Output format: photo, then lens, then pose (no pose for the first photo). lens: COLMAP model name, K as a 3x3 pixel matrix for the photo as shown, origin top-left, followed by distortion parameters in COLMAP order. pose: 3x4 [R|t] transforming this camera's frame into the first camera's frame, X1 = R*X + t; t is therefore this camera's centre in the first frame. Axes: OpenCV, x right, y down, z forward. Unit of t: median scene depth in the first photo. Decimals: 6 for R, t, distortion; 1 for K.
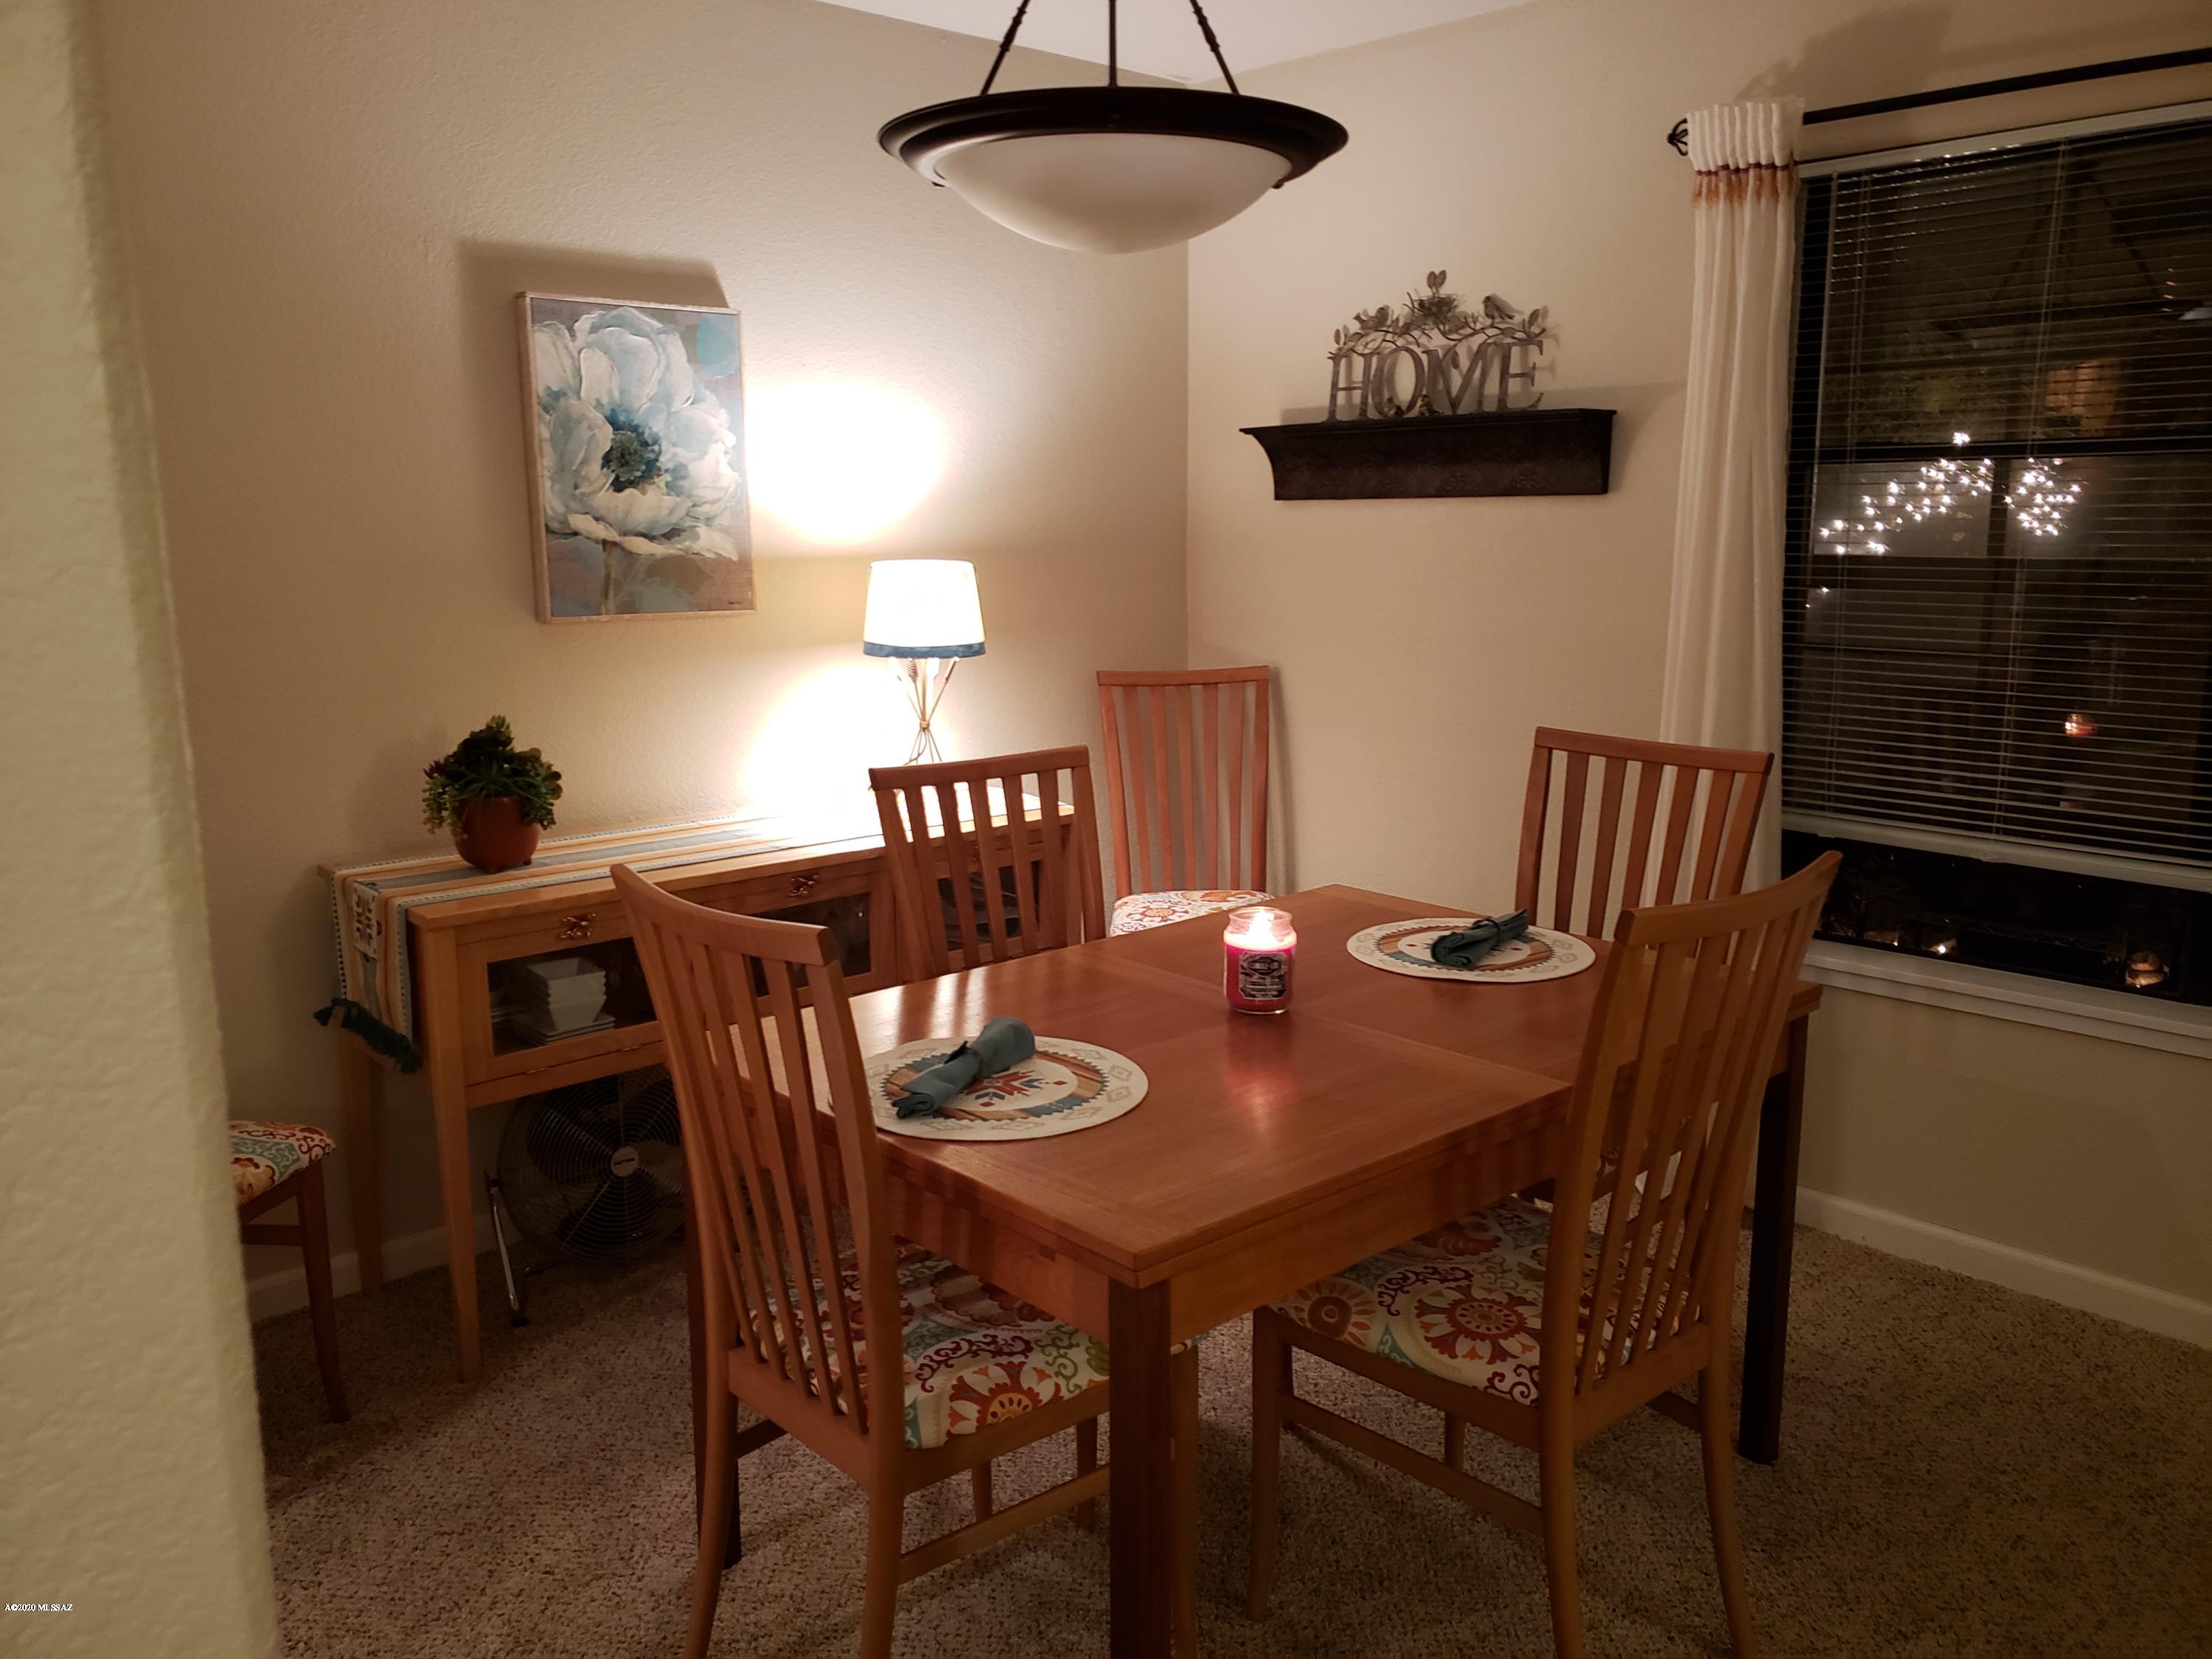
lens RADIAL K [[1696.9, 0, 1106.0], [0, 1696.9, 829.5], [0, 0, 1]] dist [-0.000179, -0.299008]
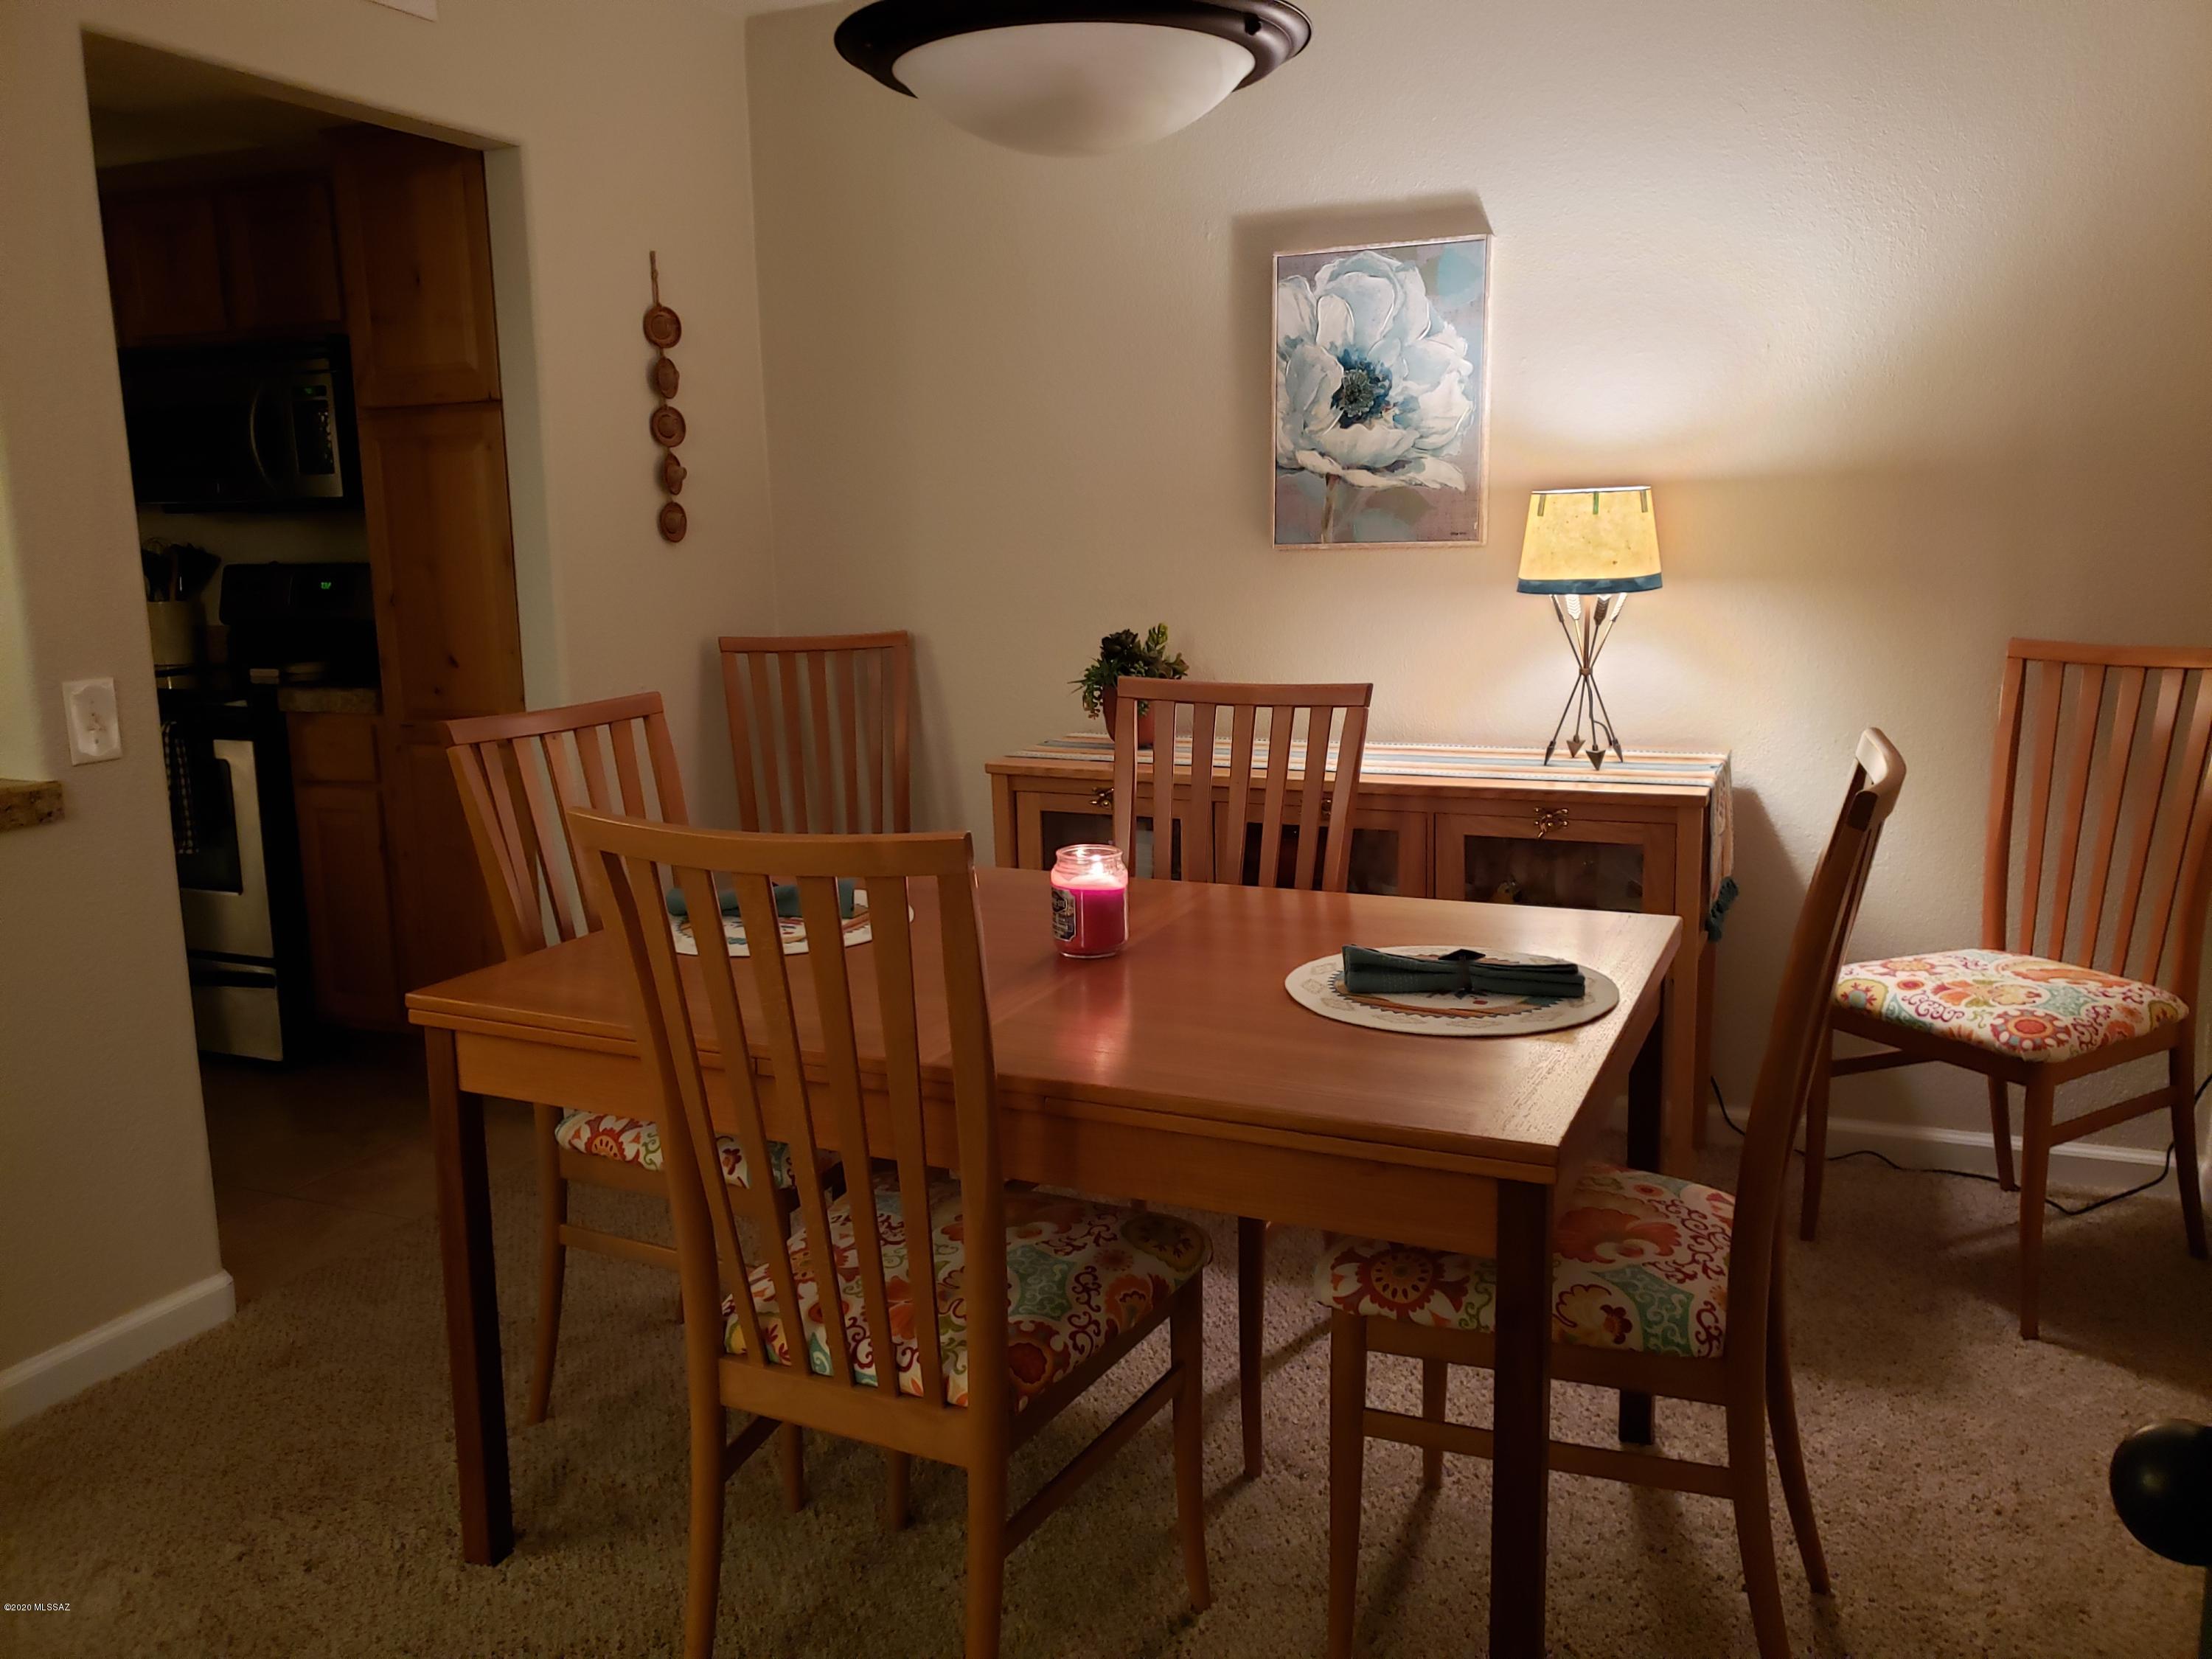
lens RADIAL K [[1696.9, 0, 1106.0], [0, 1696.9, 829.5], [0, 0, 1]] dist [-0.000179, -0.299008]
pose [[0.367909, 0.152862, -0.917211, 0.672515], [-0.135724, 0.984659, 0.109661, -0.046262], [0.919903, 0.084142, 0.383012, 0.467658]]
